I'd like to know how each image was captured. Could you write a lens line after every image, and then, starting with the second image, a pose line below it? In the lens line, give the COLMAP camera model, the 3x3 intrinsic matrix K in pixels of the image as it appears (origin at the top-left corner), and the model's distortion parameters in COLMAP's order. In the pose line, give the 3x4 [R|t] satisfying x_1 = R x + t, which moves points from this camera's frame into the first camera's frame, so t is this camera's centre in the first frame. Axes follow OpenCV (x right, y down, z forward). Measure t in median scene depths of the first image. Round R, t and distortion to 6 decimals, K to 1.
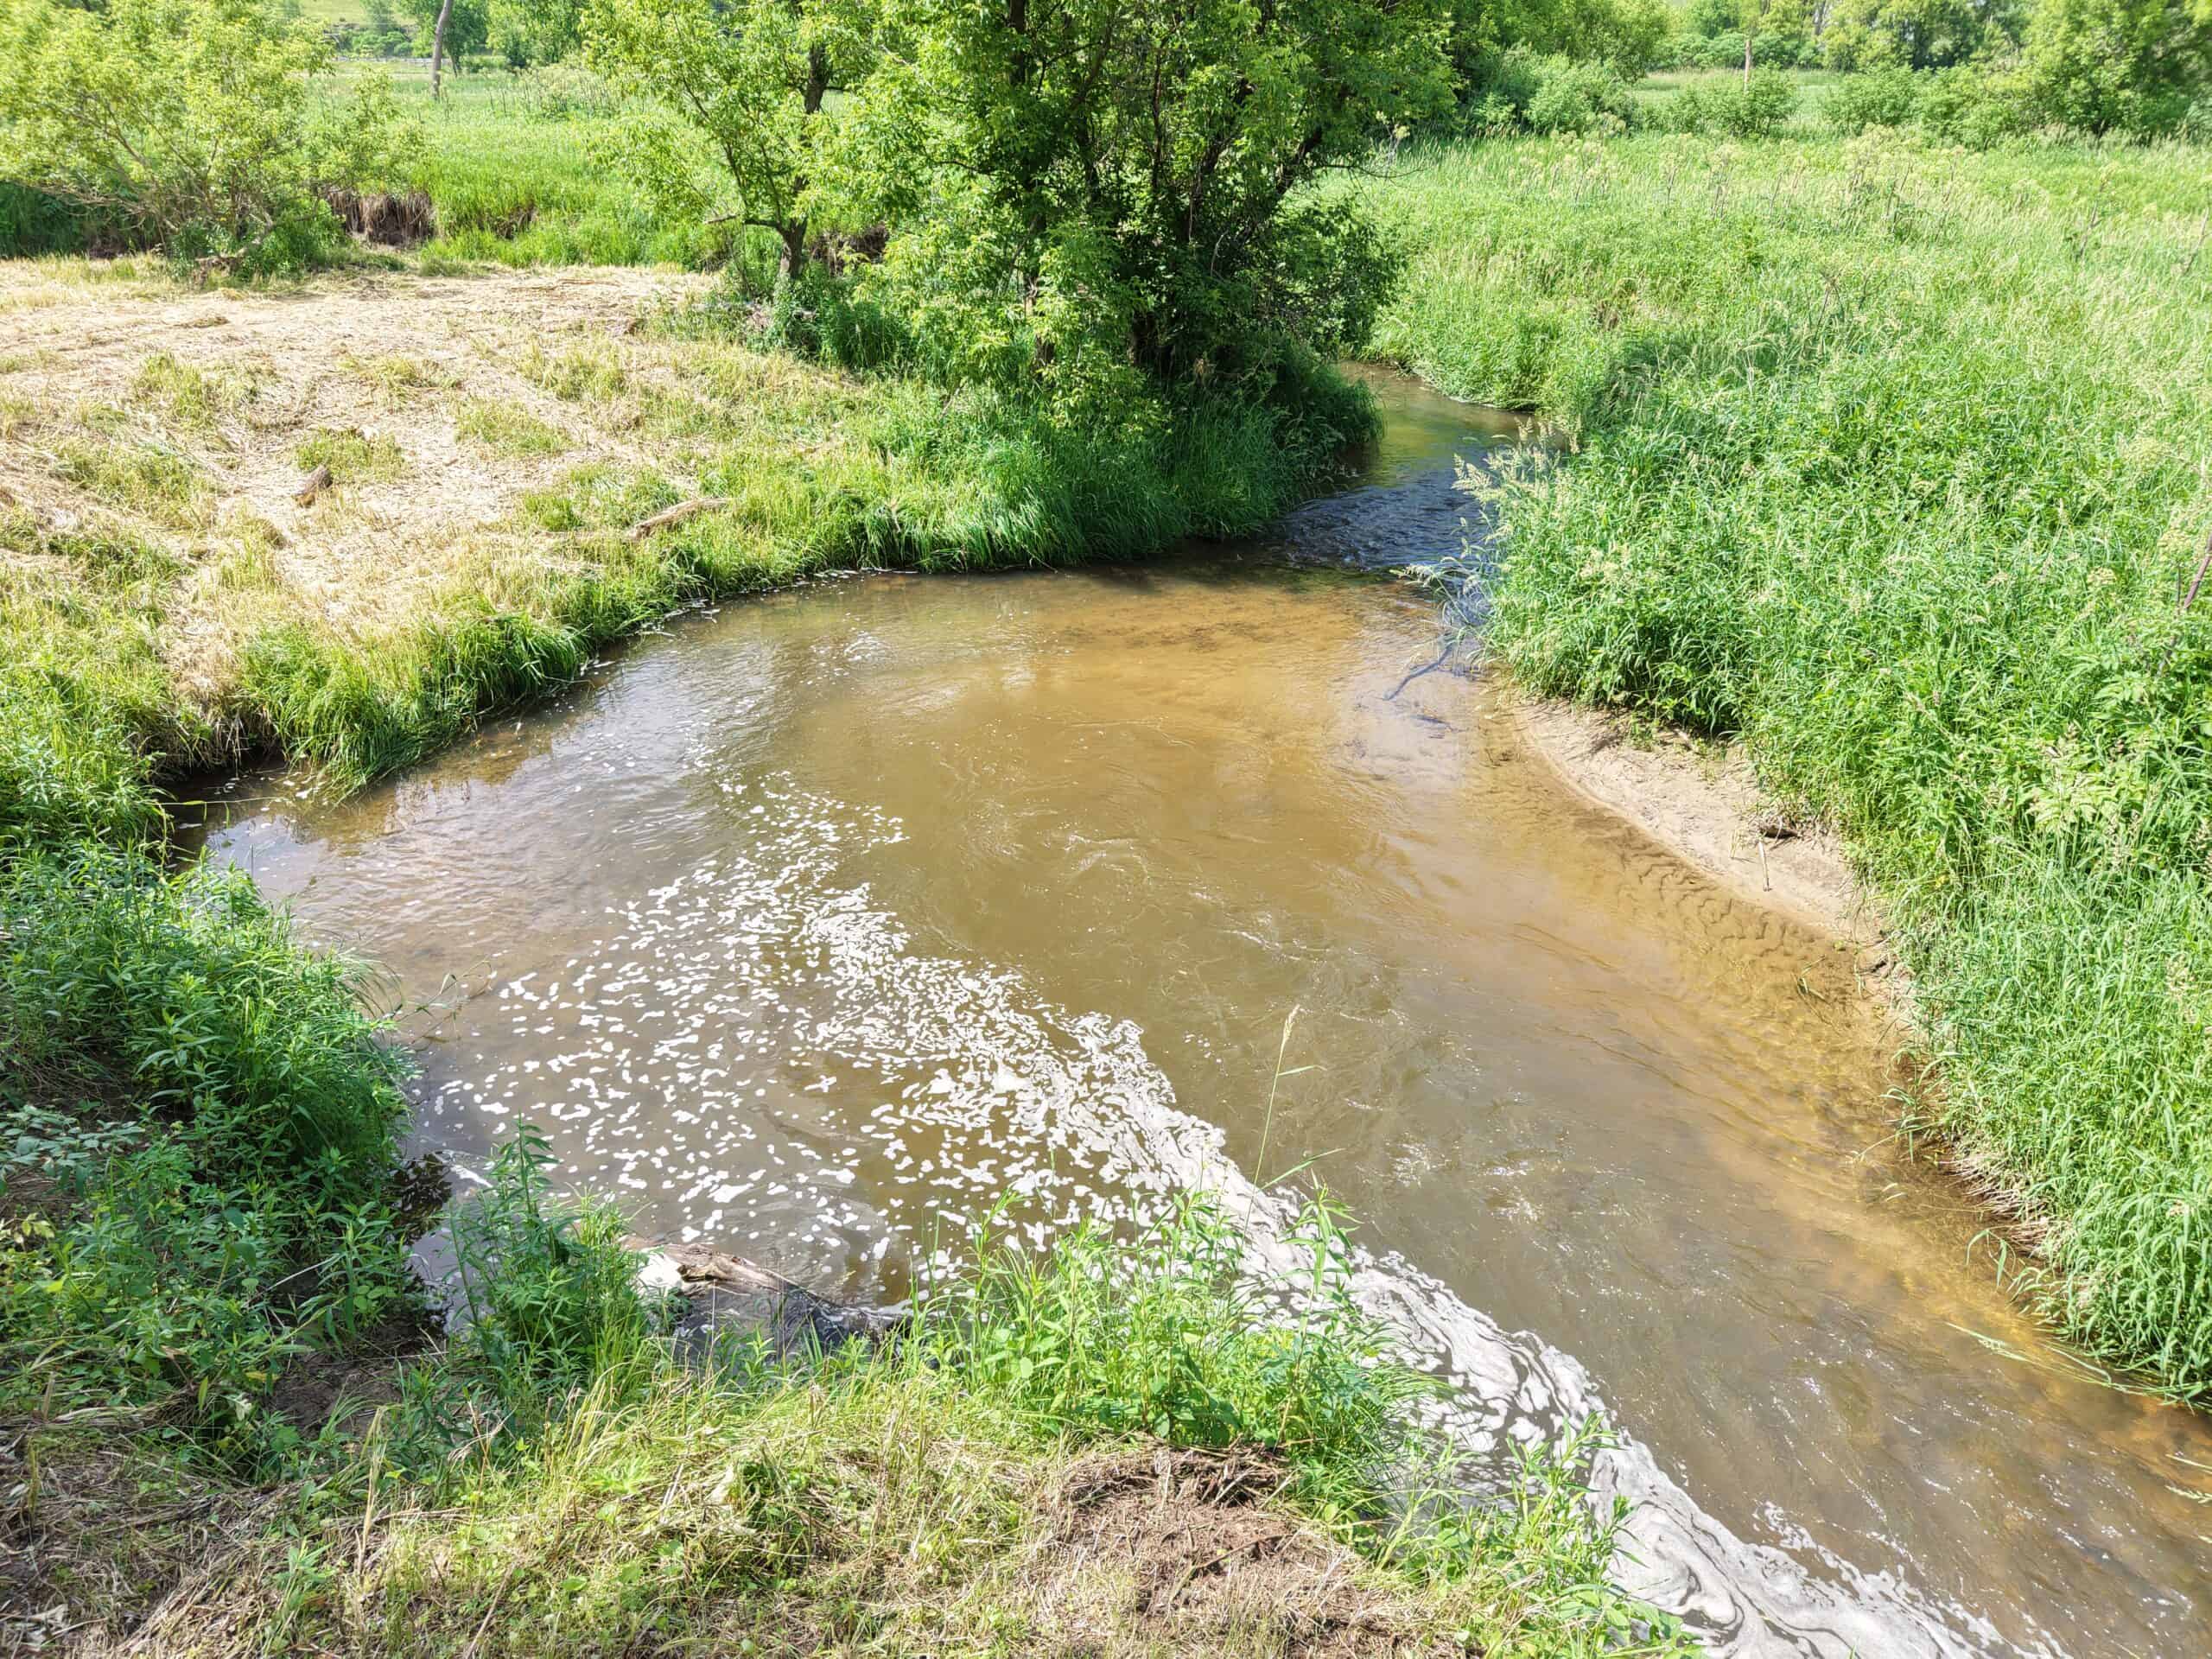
lens RADIAL K [[1532.5, 0, 1107.3], [0, 1532.5, 835.4], [0, 0, 1]] dist [0.020252, -0.003768]
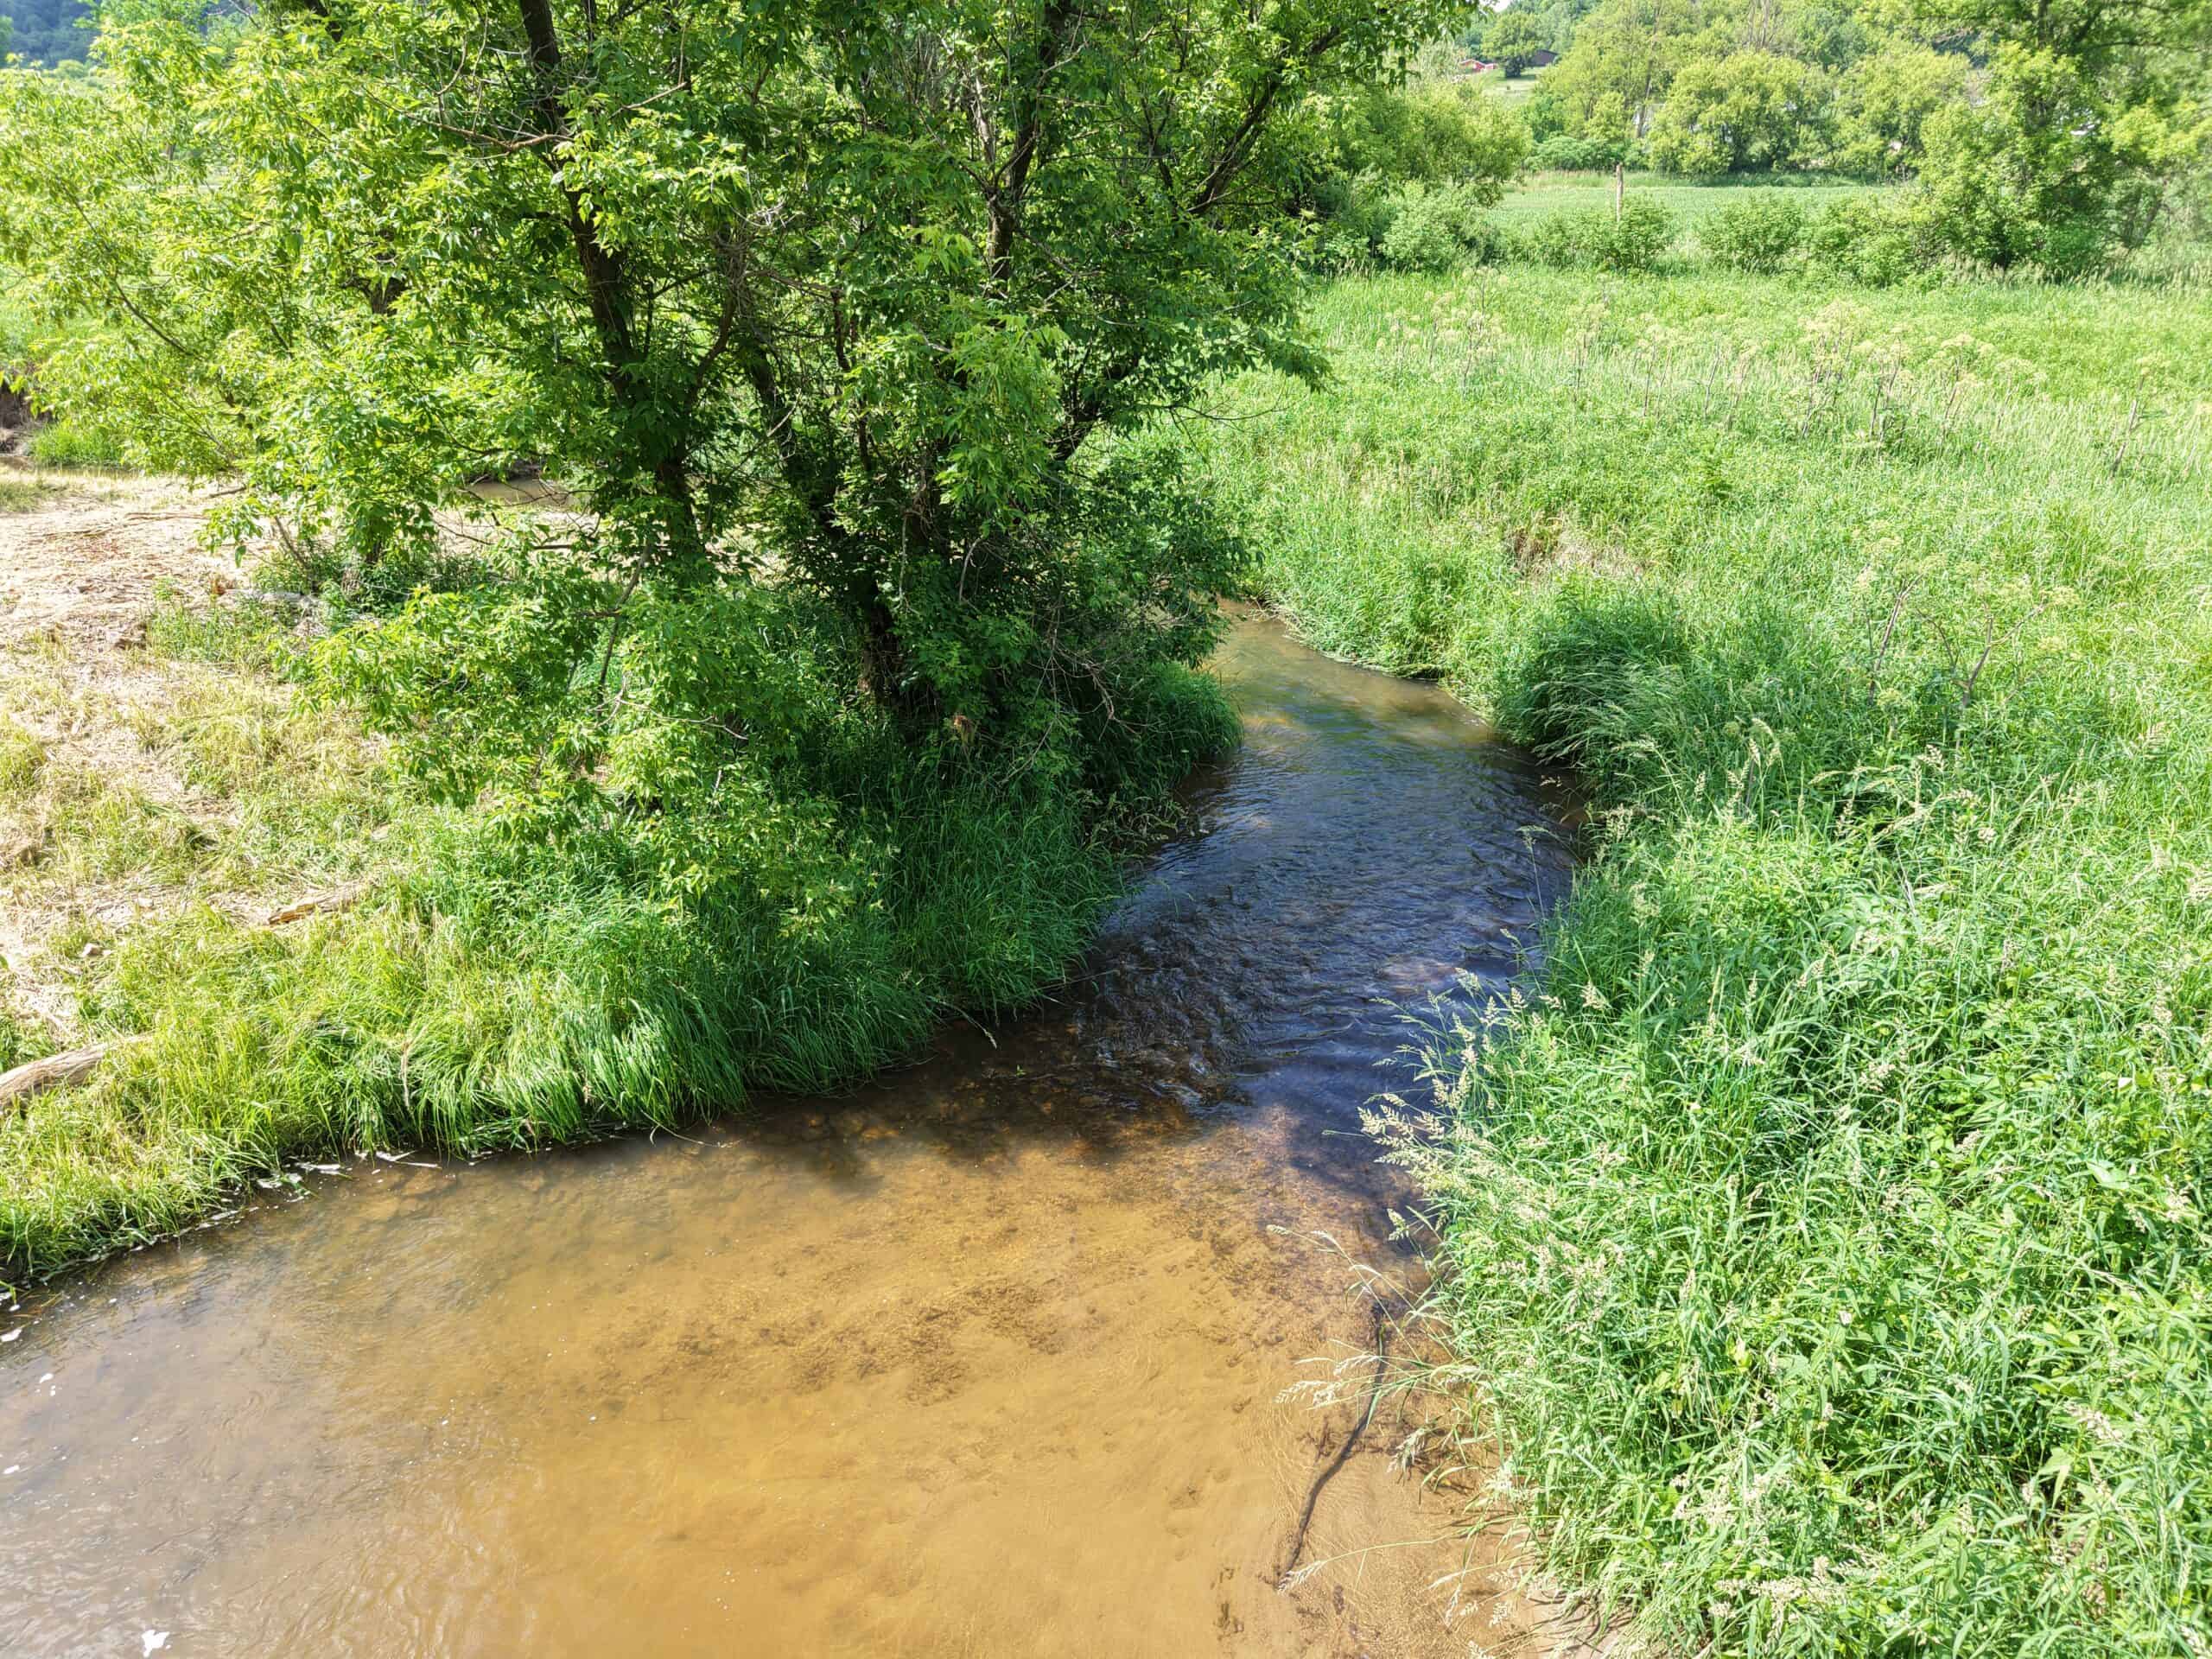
lens RADIAL K [[1532.5, 0, 1101.5], [0, 1532.5, 833.2], [0, 0, 1]] dist [0.020252, -0.003768]
pose [[0.996121, -0.039339, 0.078709, 0.051866], [0.043334, 0.997823, -0.049710, -0.170084], [-0.076582, 0.052928, 0.995657, 0.268018]]
